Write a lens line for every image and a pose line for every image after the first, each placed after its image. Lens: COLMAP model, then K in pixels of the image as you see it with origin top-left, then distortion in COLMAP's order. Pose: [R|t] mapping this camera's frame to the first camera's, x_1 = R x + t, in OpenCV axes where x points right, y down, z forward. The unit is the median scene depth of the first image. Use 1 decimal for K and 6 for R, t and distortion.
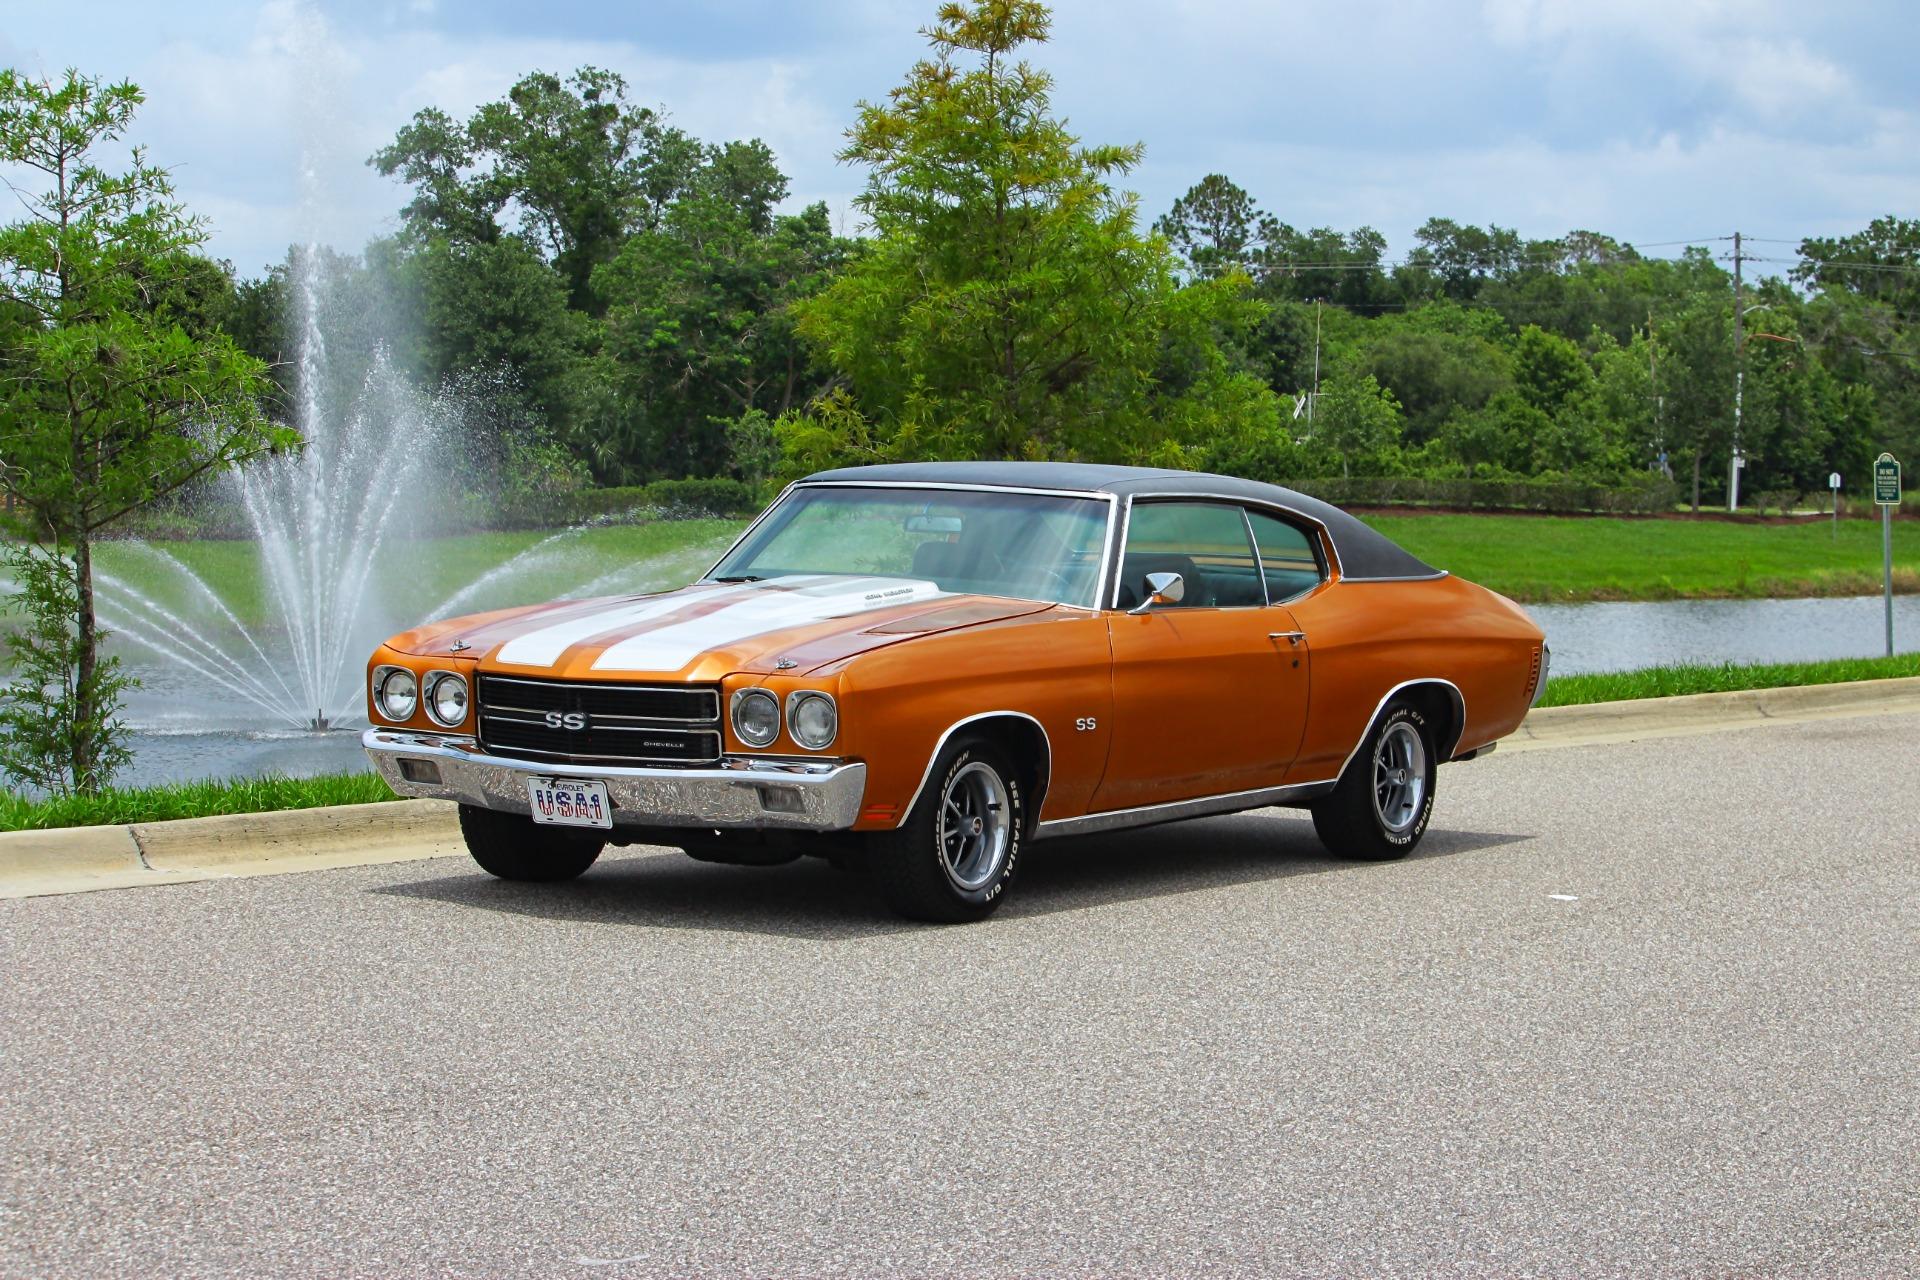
lens RADIAL K [[4868.1, 0, 932.8], [0, 4868.1, 685.4], [0, 0, 1]] dist [-0.425331, 0.000000]
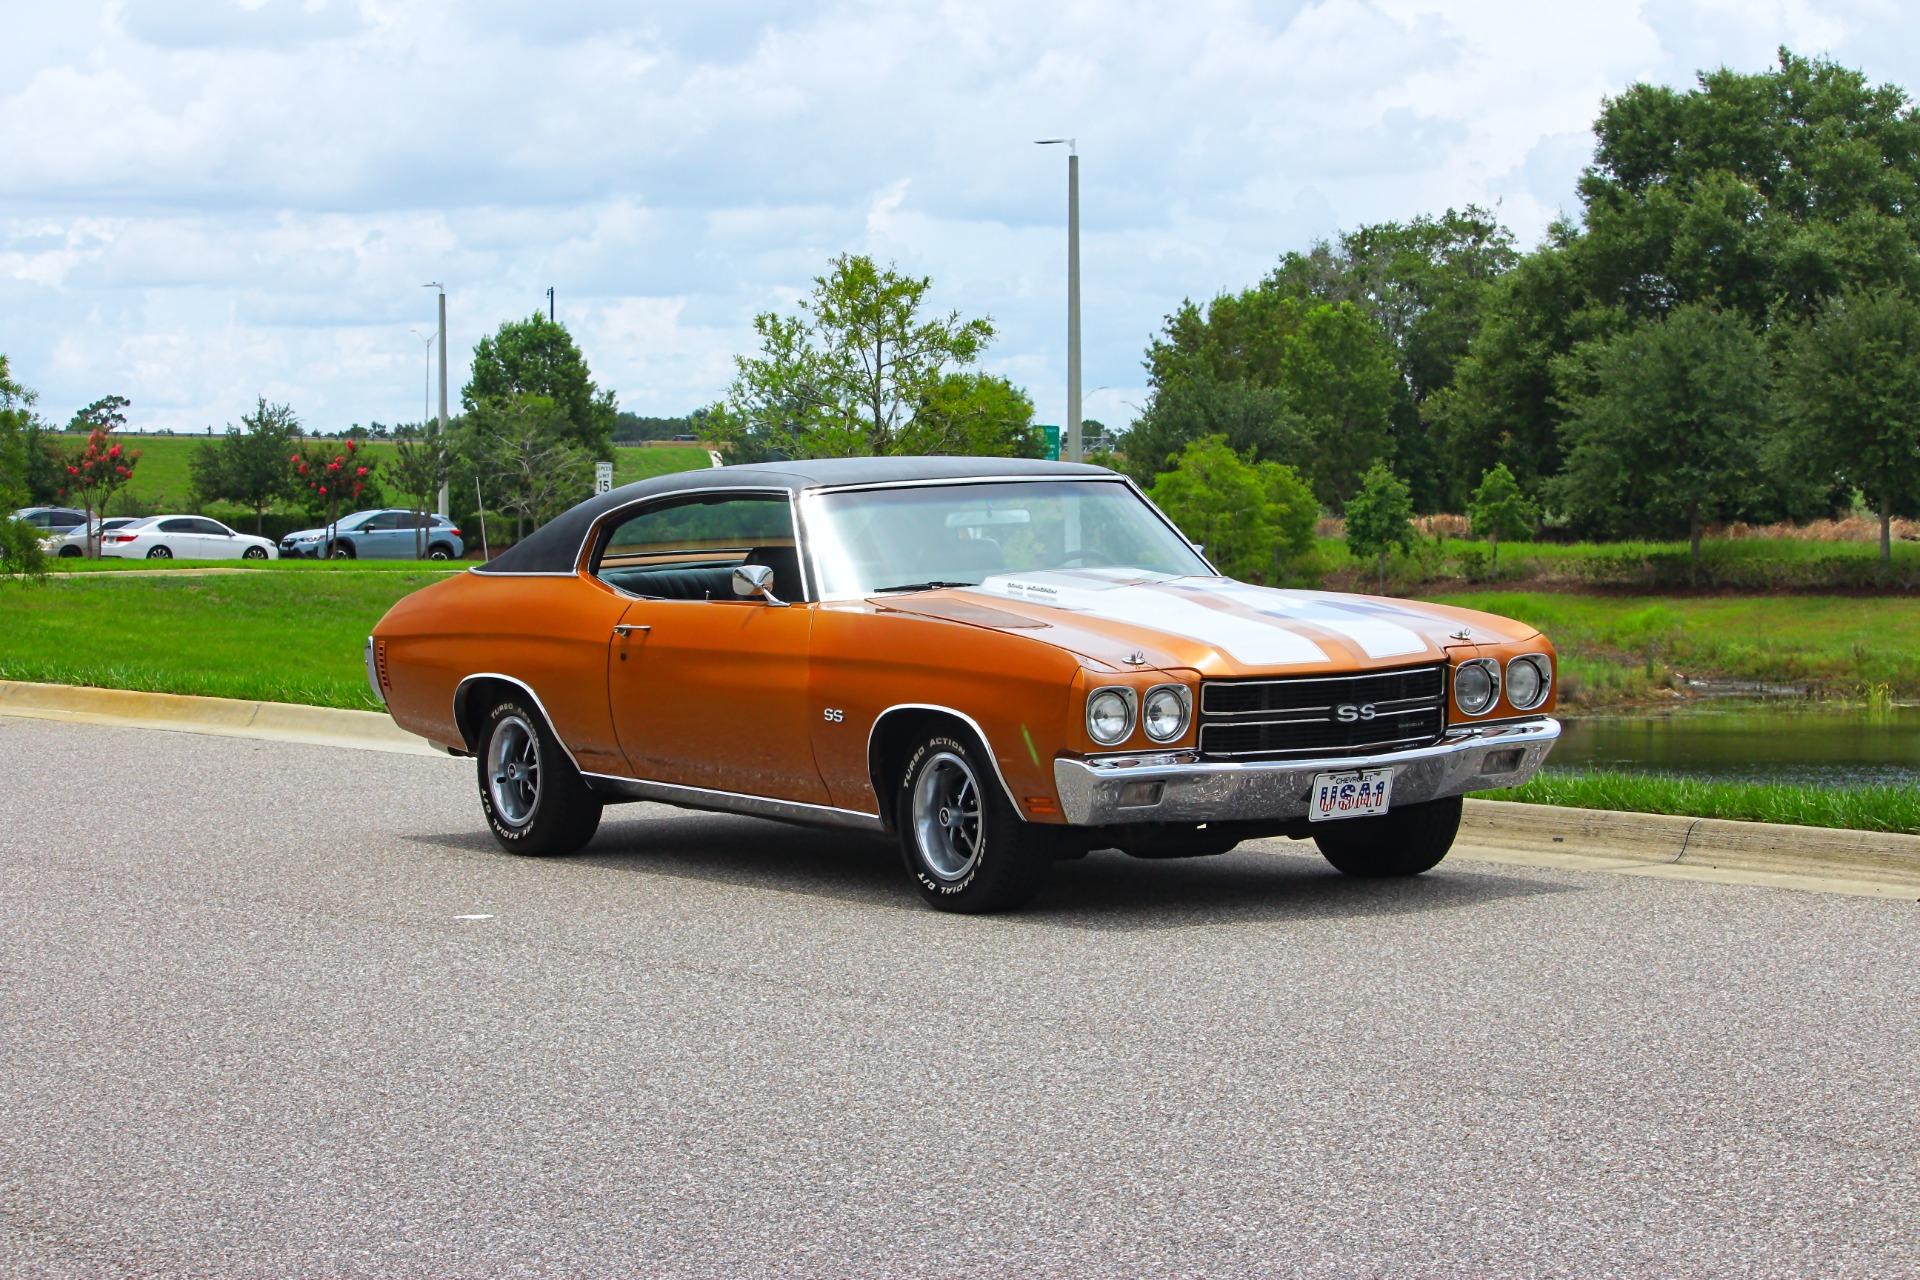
lens RADIAL K [[4868.1, 0, 1029.1], [0, 4868.1, 650.7], [0, 0, 1]] dist [-0.425331, 0.000000]
pose [[0.350584, -0.084800, 0.932684, -0.907874], [0.094604, 0.994005, 0.054815, -0.058651], [-0.931741, 0.069019, 0.356505, 0.622700]]
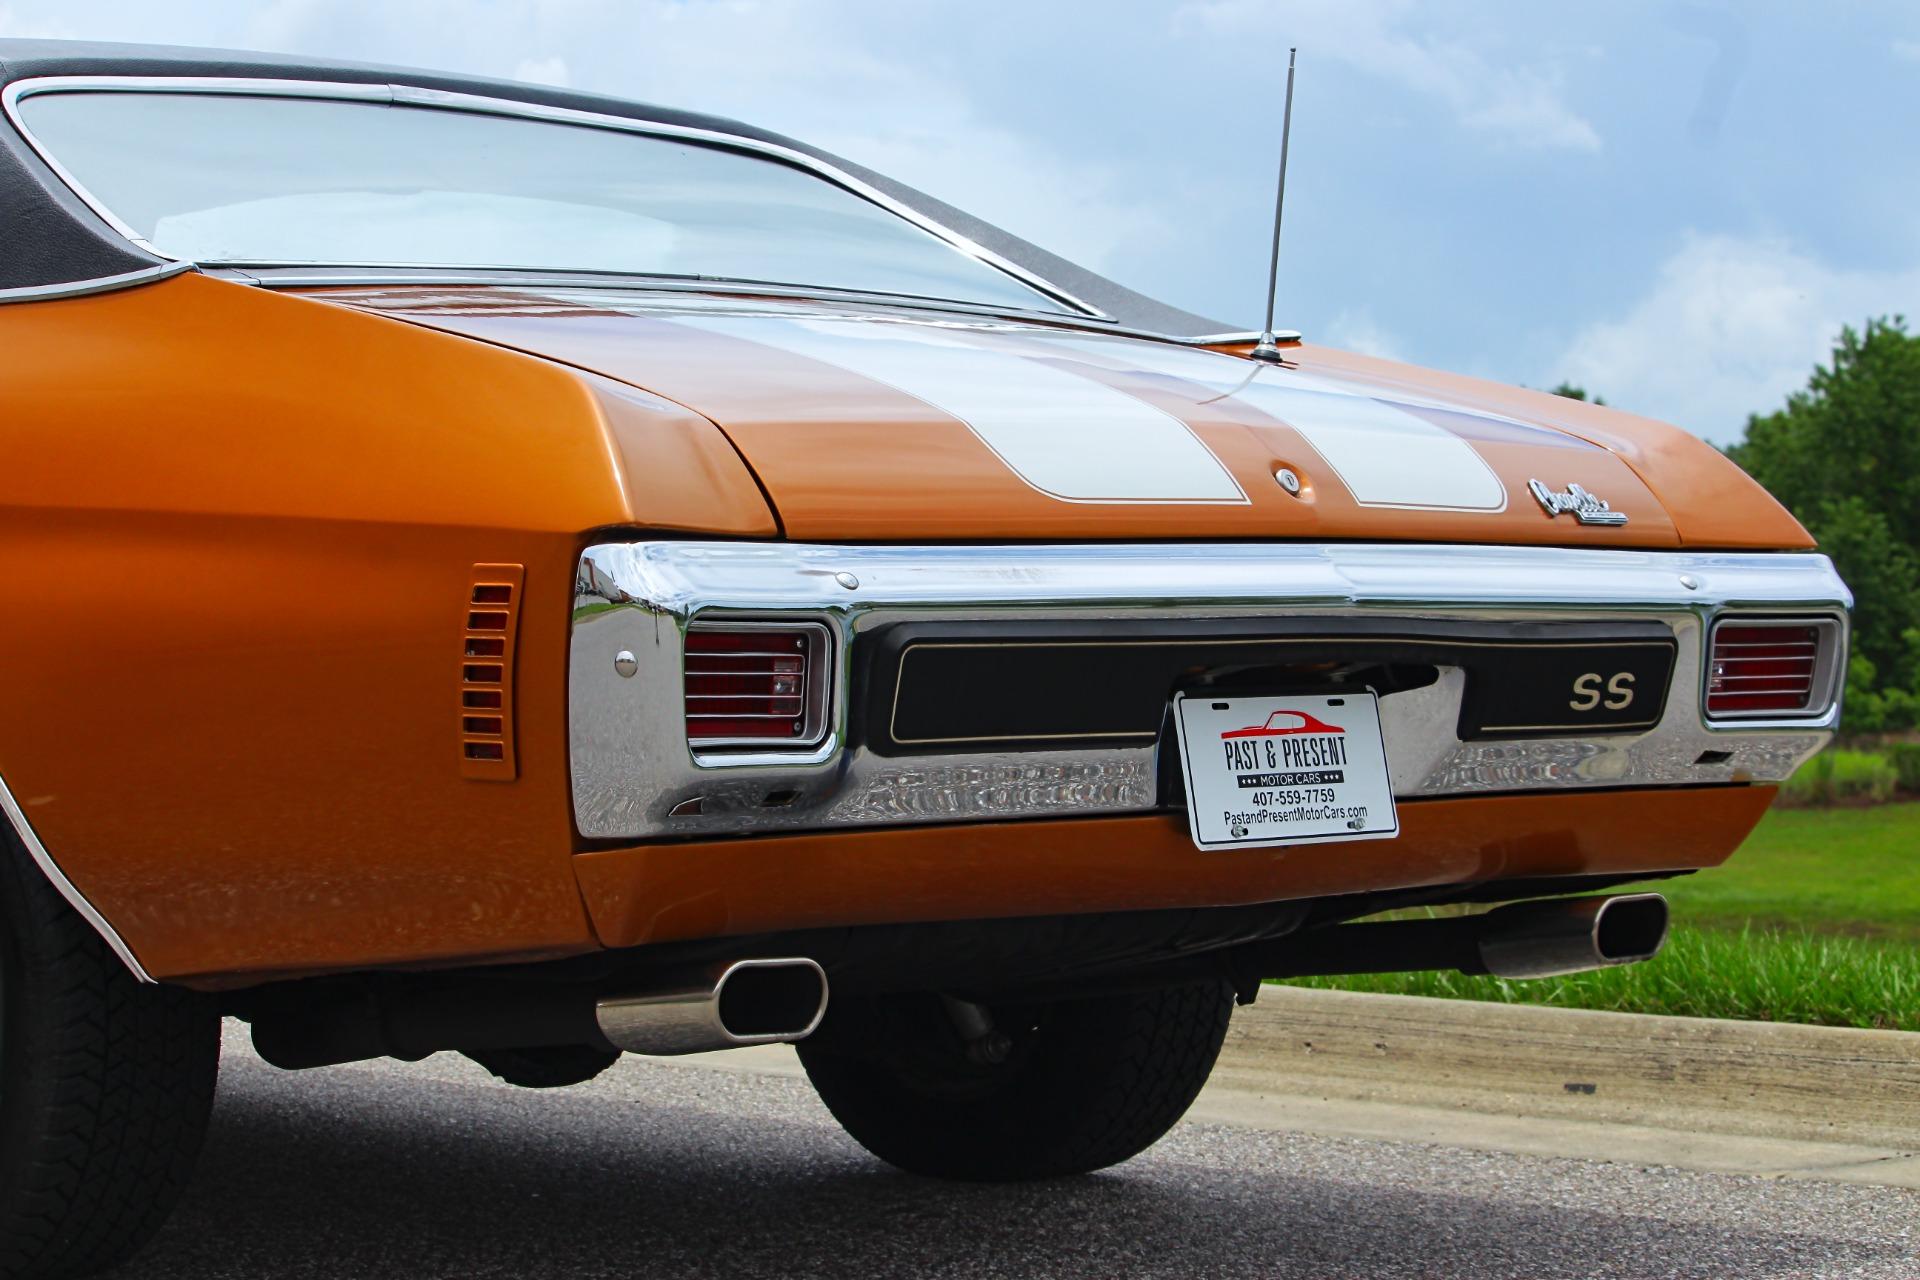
lens RADIAL K [[4868.1, 0, 971.6], [0, 4868.1, 625.7], [0, 0, 1]] dist [-0.425331, 0.000000]
pose [[0.167120, -0.035597, 0.985294, -0.351605], [0.064179, 0.997621, 0.025157, -0.007471], [-0.983845, 0.059031, 0.169007, 0.857779]]
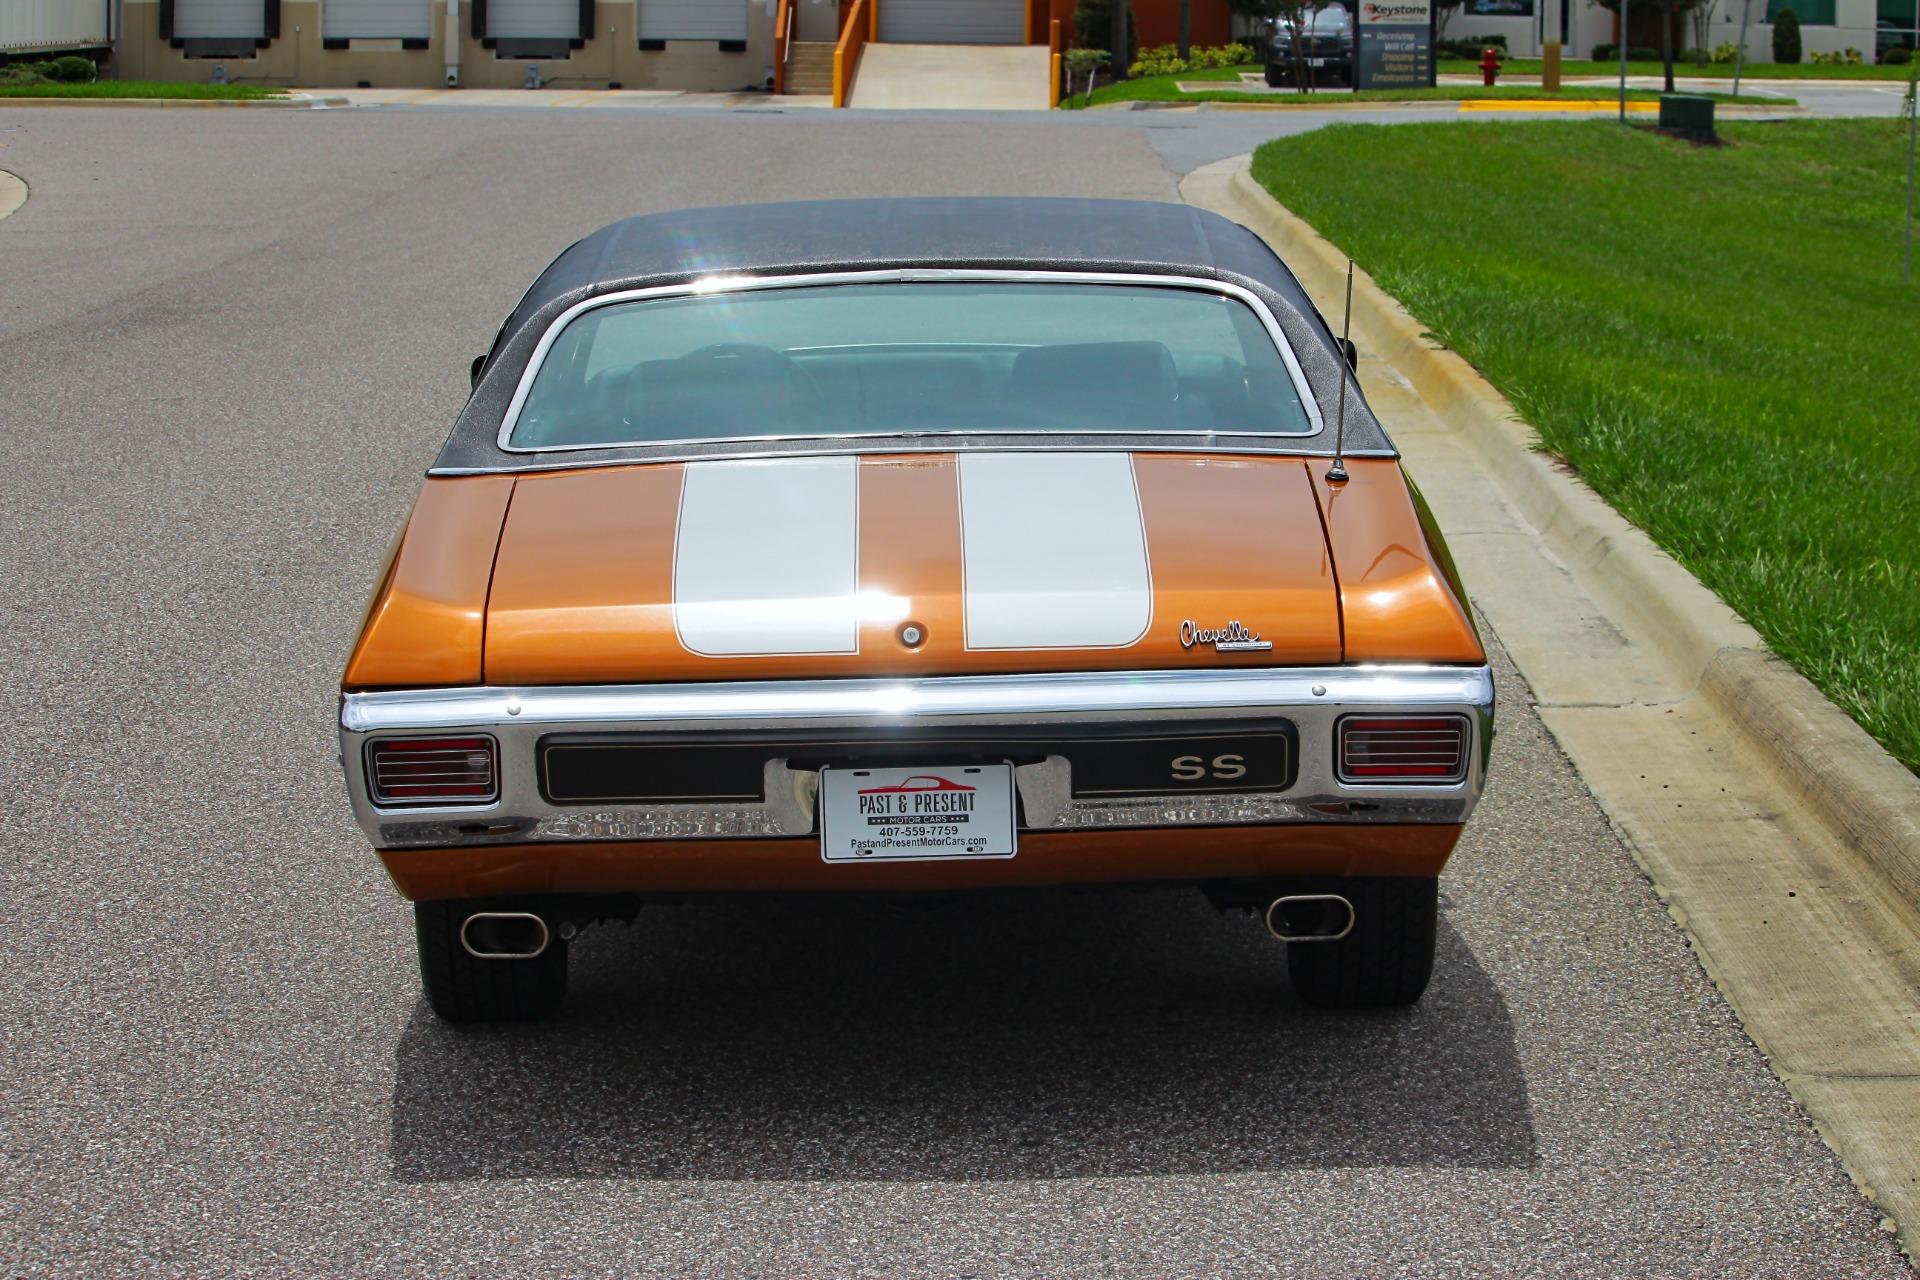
lens RADIAL K [[4868.1, 0, 1064.7], [0, 4868.1, 678.7], [0, 0, 1]] dist [-0.425331, 0.000000]
pose [[0.807207, -0.128935, 0.576015, -0.319310], [0.078873, 0.990661, 0.111220, -0.052122], [-0.584976, -0.044345, 0.809838, 0.517175]]
